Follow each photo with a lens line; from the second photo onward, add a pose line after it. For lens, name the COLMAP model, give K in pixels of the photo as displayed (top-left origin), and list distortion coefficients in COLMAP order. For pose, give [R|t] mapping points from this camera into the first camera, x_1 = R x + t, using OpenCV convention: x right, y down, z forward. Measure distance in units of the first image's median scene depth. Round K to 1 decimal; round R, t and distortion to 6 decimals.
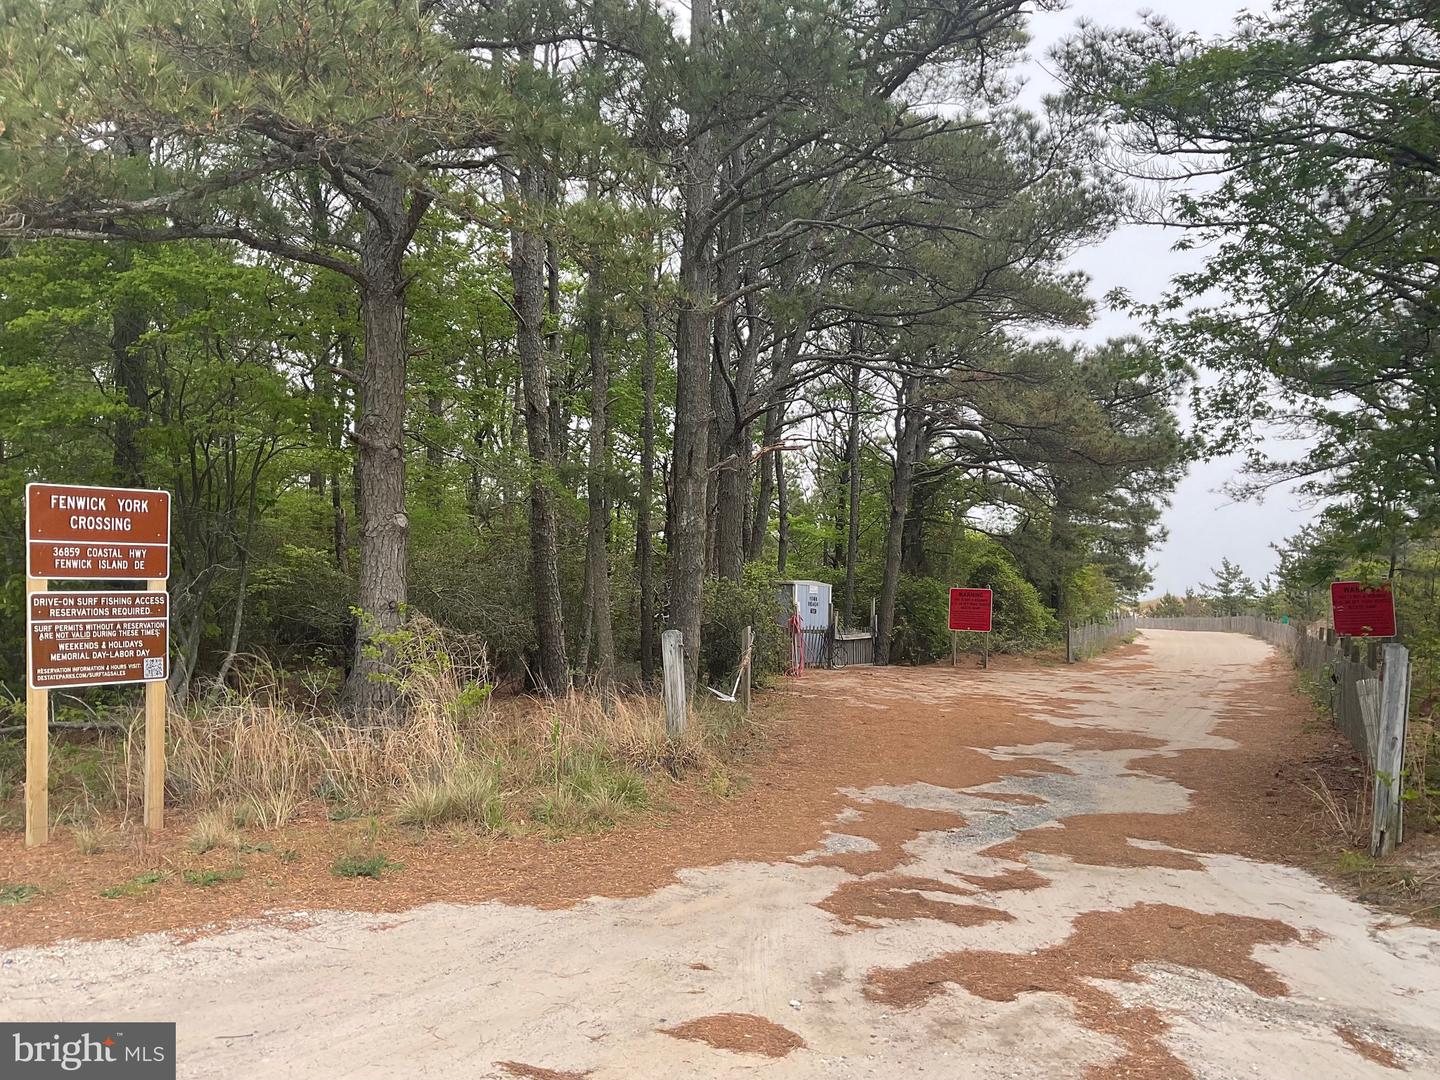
lens RADIAL K [[1183.8, 0, 706.8], [0, 1183.8, 538.8], [0, 0, 1]] dist [0.017157, 0.009778]
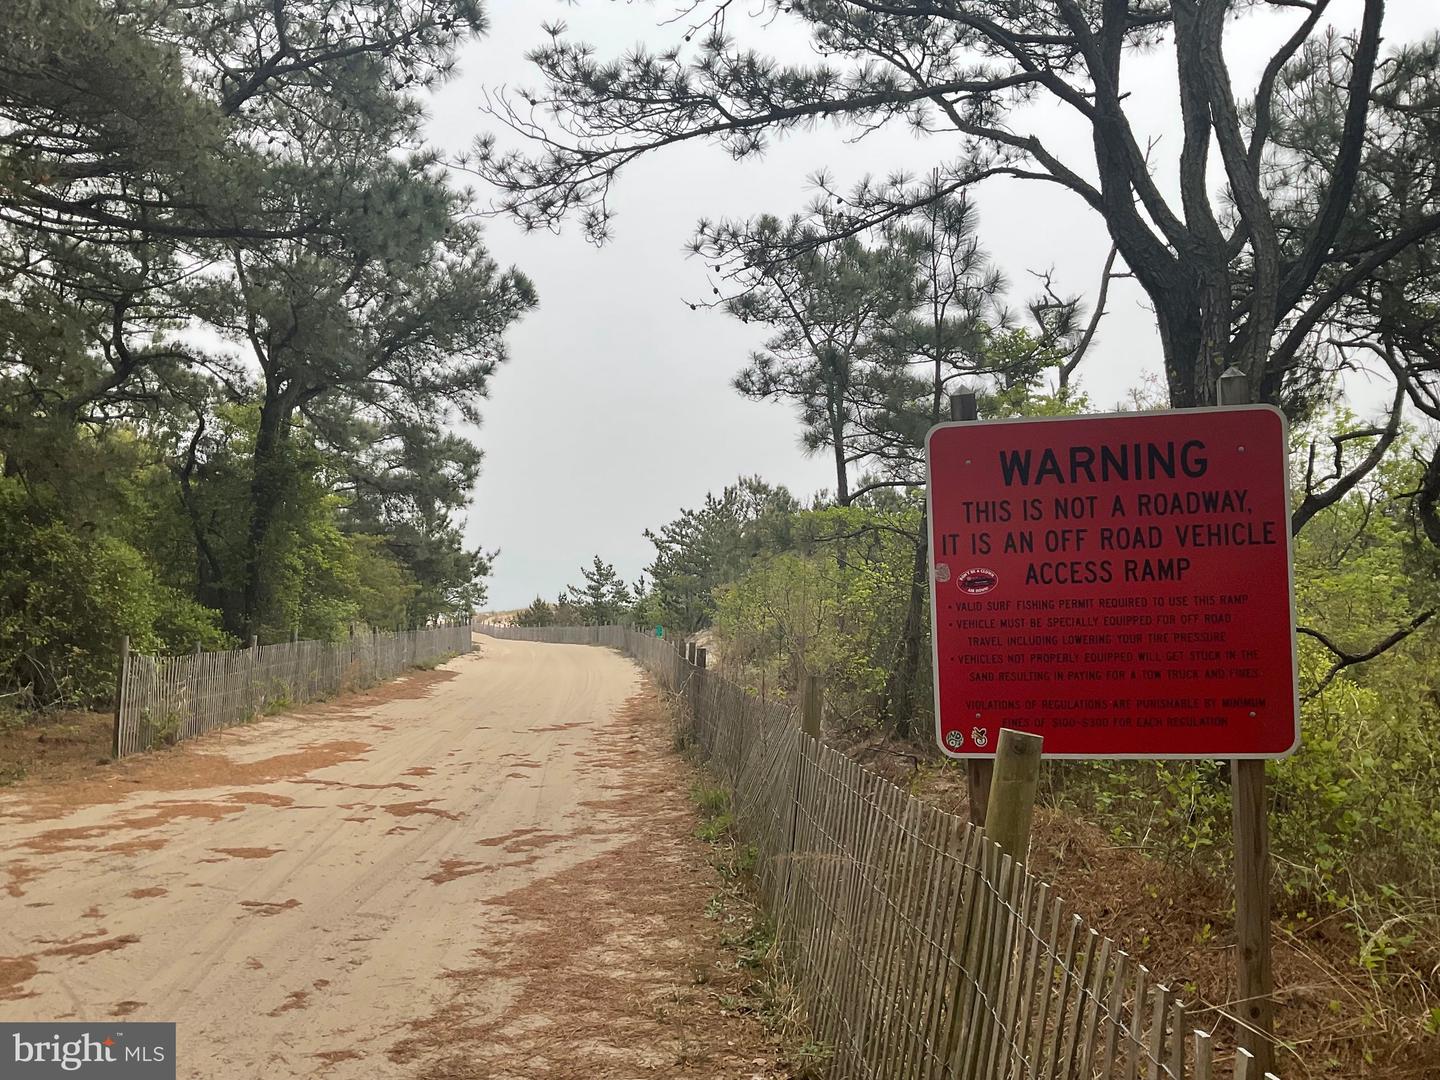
lens RADIAL K [[1183.8, 0, 722.7], [0, 1183.8, 541.9], [0, 0, 1]] dist [0.017157, 0.009778]
pose [[0.874584, 0.038770, 0.483322, 0.377852], [-0.036595, 0.999233, -0.013934, 0.050344], [-0.483492, -0.005501, 0.875332, 0.780664]]
